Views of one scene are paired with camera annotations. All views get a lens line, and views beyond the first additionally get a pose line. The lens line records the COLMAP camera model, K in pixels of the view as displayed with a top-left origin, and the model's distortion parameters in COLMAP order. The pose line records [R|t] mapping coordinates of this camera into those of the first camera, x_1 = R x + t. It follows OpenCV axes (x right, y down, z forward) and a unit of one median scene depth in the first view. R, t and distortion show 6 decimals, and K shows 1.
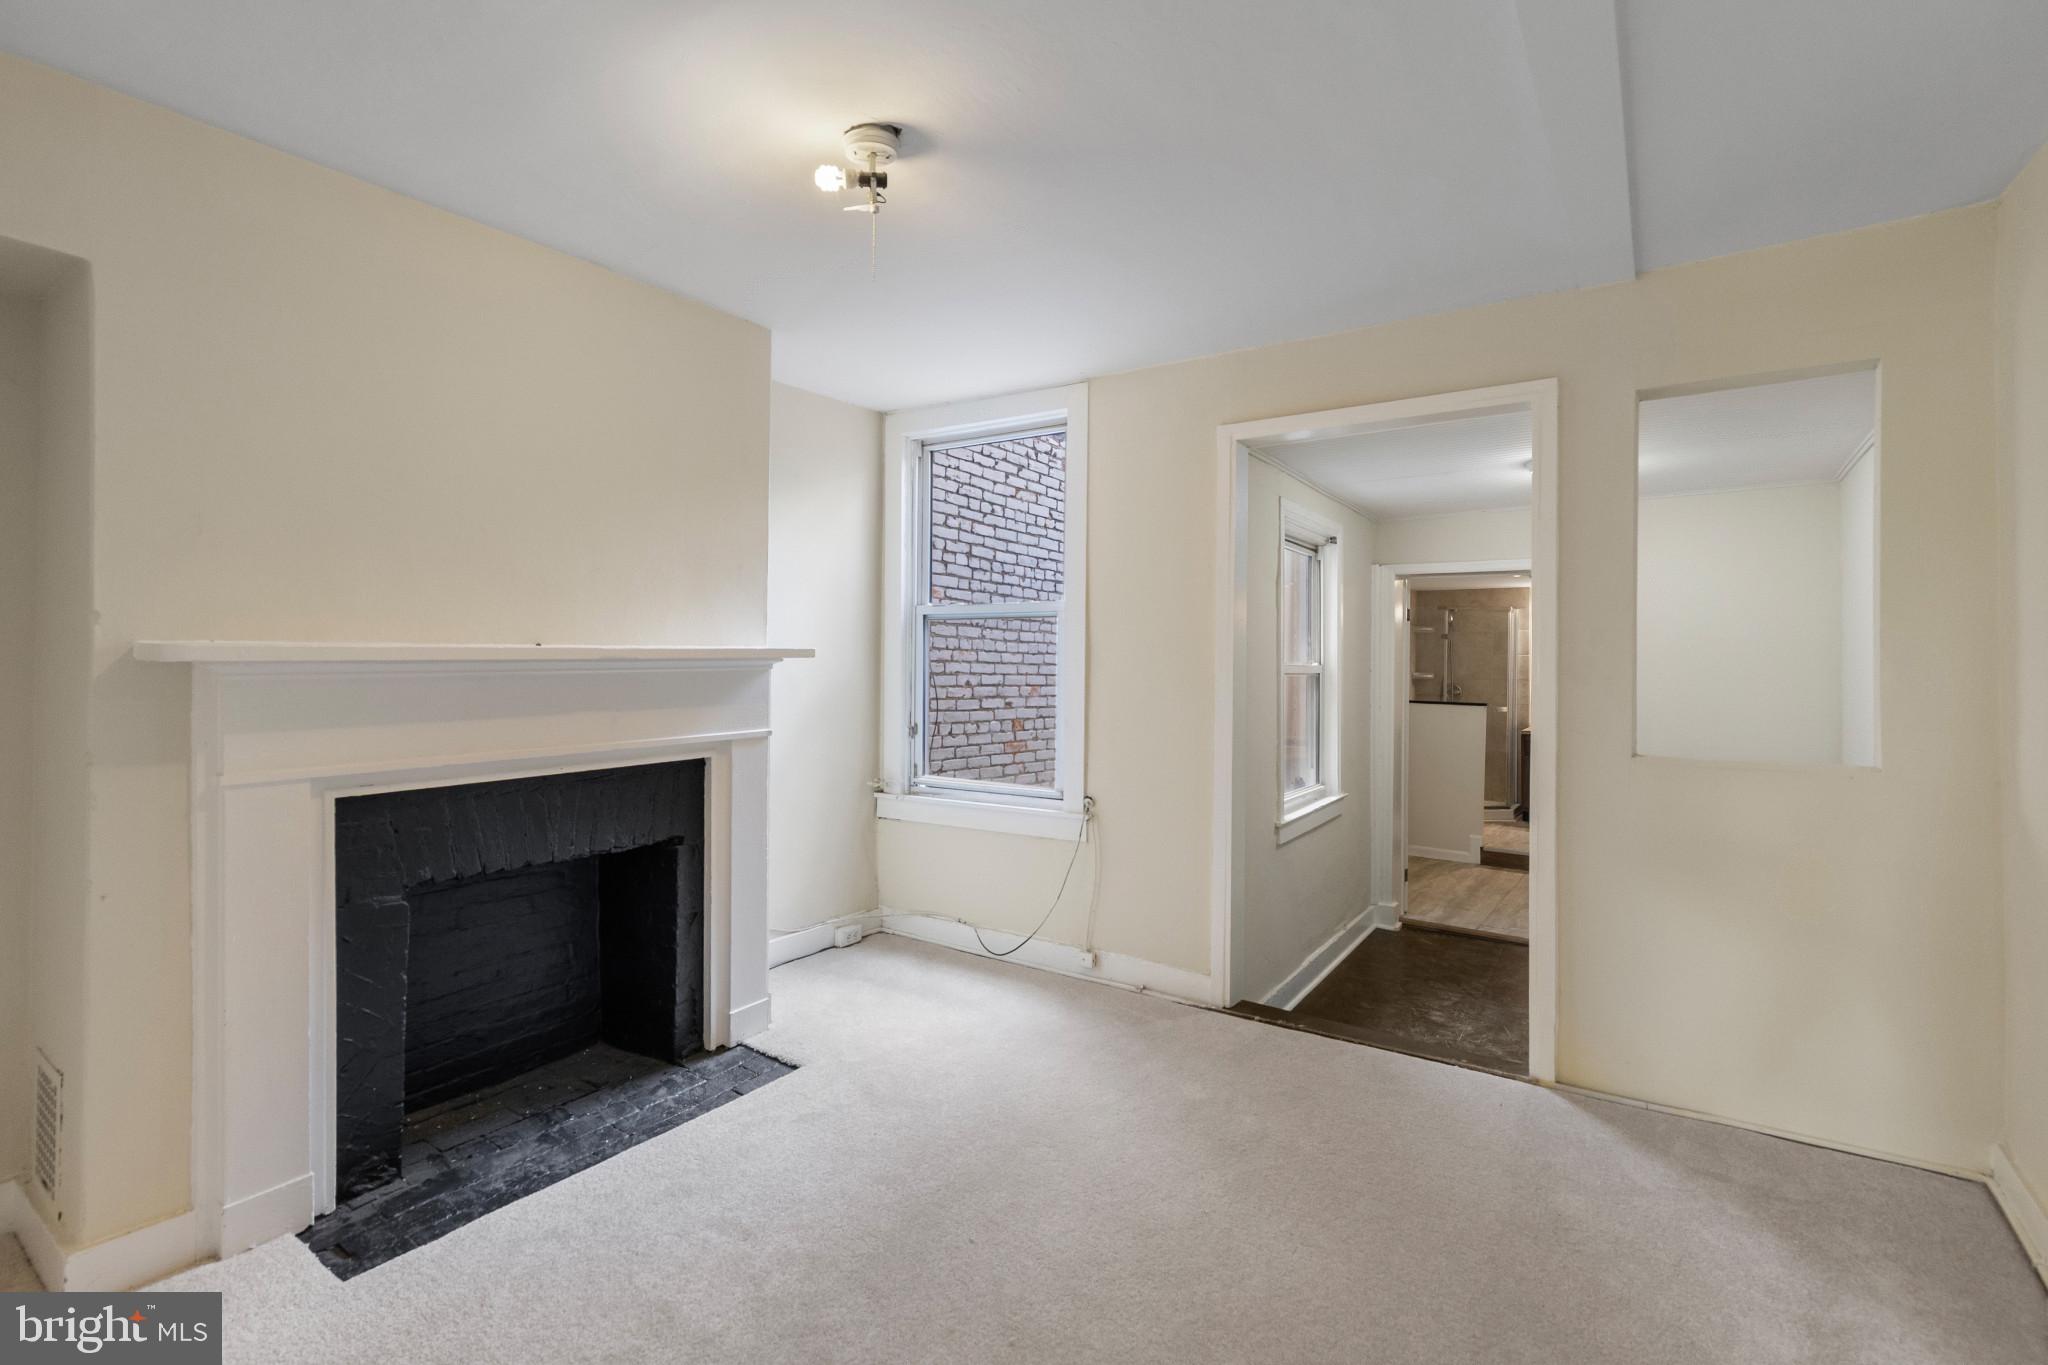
lens RADIAL K [[928.3, 0, 1030.9], [0, 928.3, 655.3], [0, 0, 1]] dist [0.002928, -0.003886]
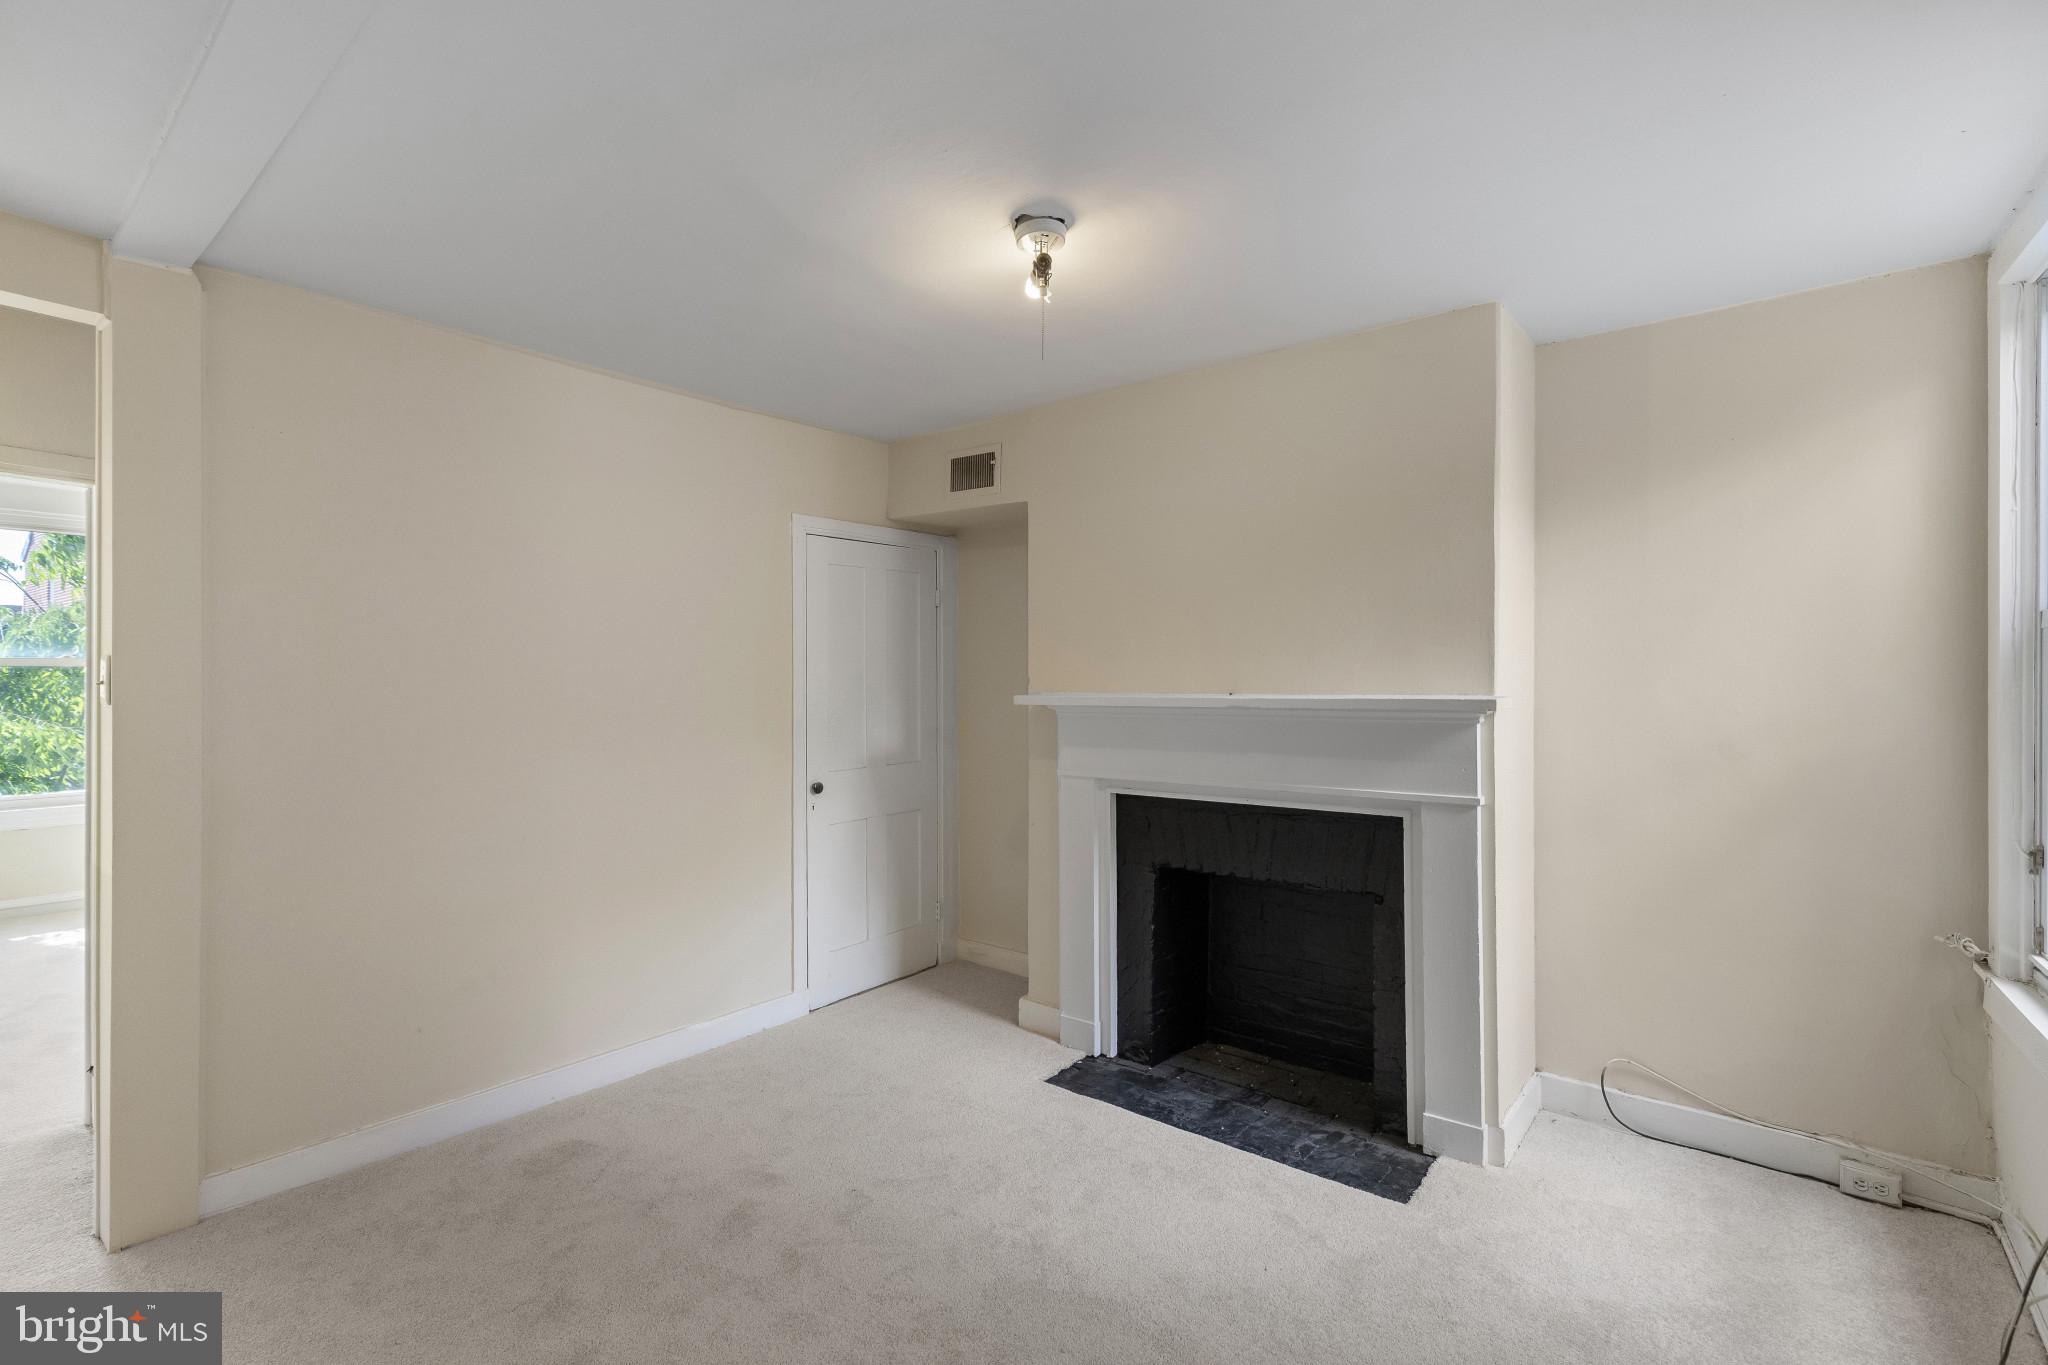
lens RADIAL K [[928.3, 0, 1030.9], [0, 928.3, 655.3], [0, 0, 1]] dist [0.002928, -0.003886]
pose [[-0.078726, -0.028654, -0.996484, 0.692179], [0.007316, 0.999543, -0.029319, -0.029394], [0.996869, -0.009599, -0.078480, 0.817998]]
